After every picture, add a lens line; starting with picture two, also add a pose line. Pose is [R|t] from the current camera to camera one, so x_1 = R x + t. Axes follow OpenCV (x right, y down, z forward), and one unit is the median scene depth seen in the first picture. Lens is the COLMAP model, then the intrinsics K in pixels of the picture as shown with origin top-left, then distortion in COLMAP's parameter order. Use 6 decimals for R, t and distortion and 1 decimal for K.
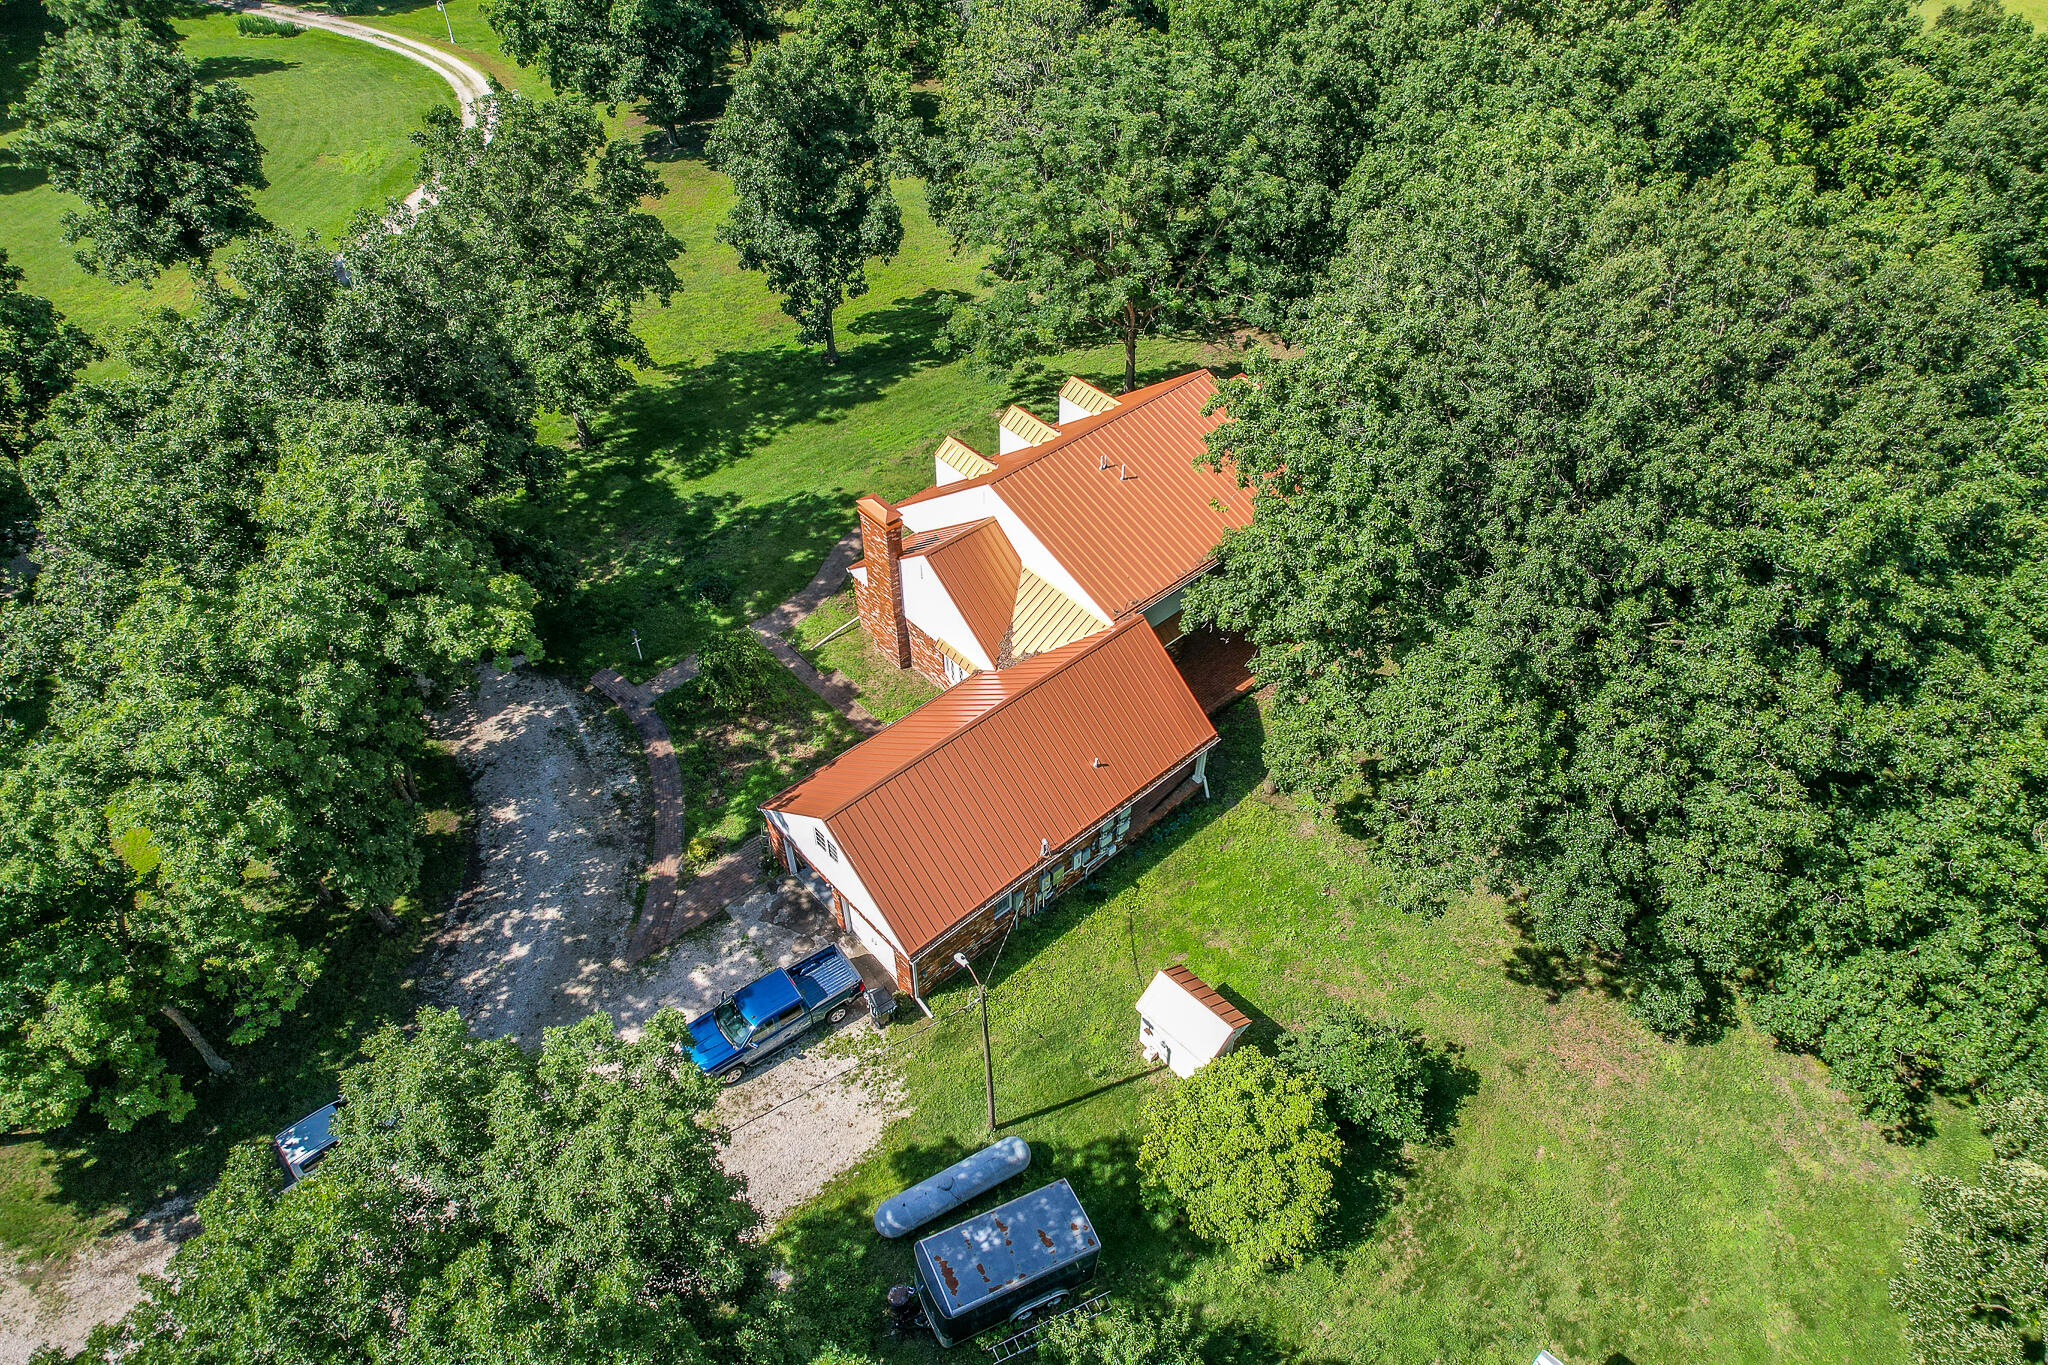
lens RADIAL K [[1308.9, 0, 1016.3], [0, 1308.9, 684.0], [0, 0, 1]] dist [-0.082076, 0.064657]
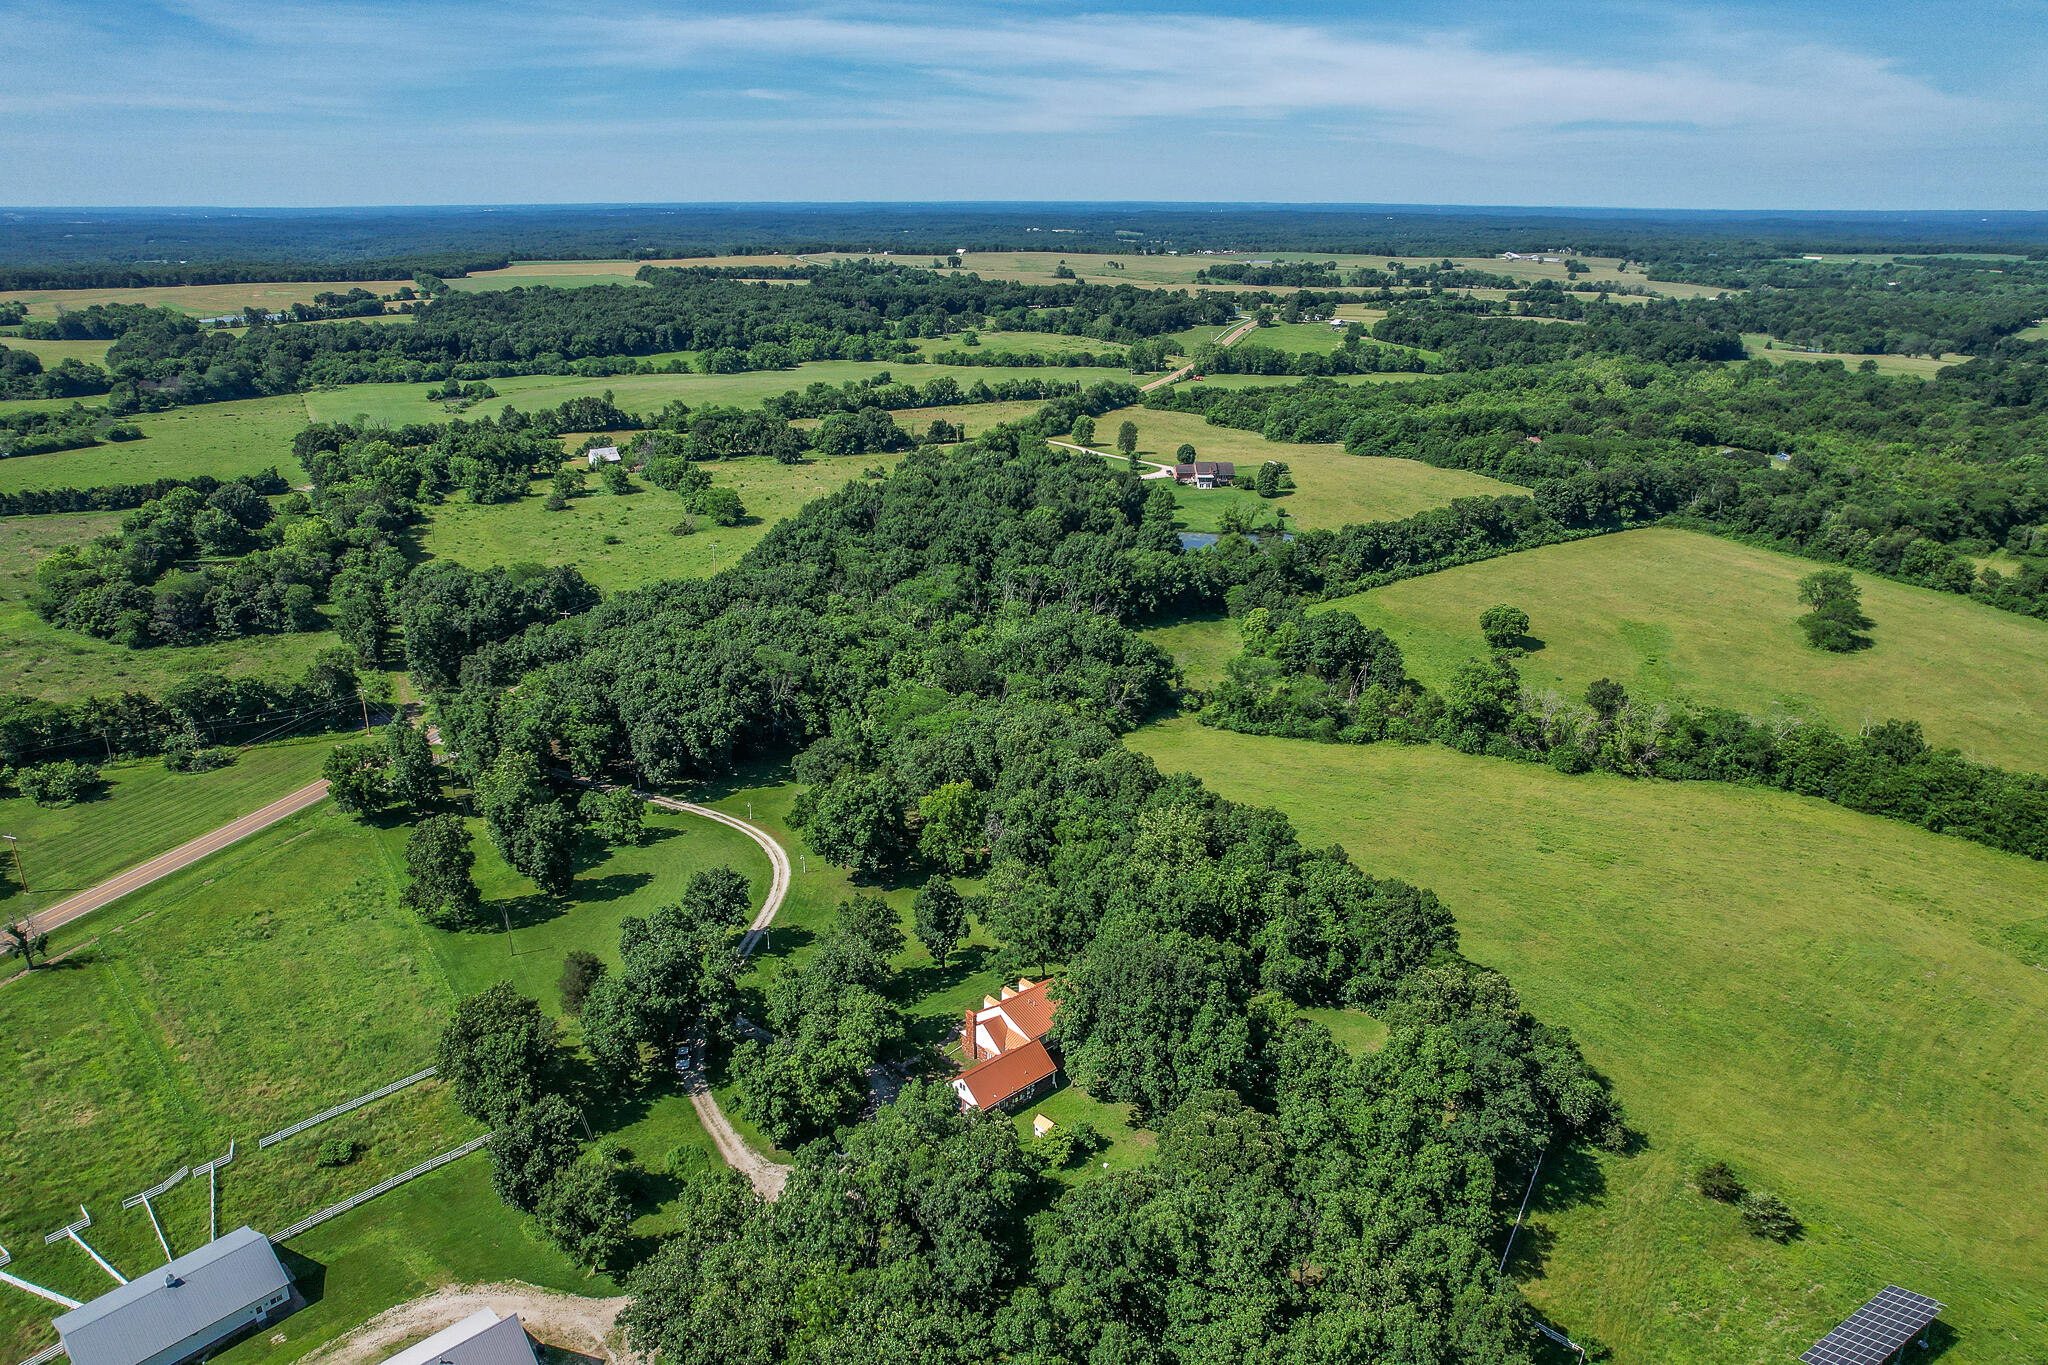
lens RADIAL K [[1346.3, 0, 1024.0], [0, 1346.3, 682.5], [0, 0, 1]] dist [-0.088167, 0.082385]
pose [[0.999940, 0.000754, 0.010947, 0.007518], [0.003922, 0.907143, -0.420804, 0.539241], [-0.010248, 0.420822, 0.907085, -2.505069]]
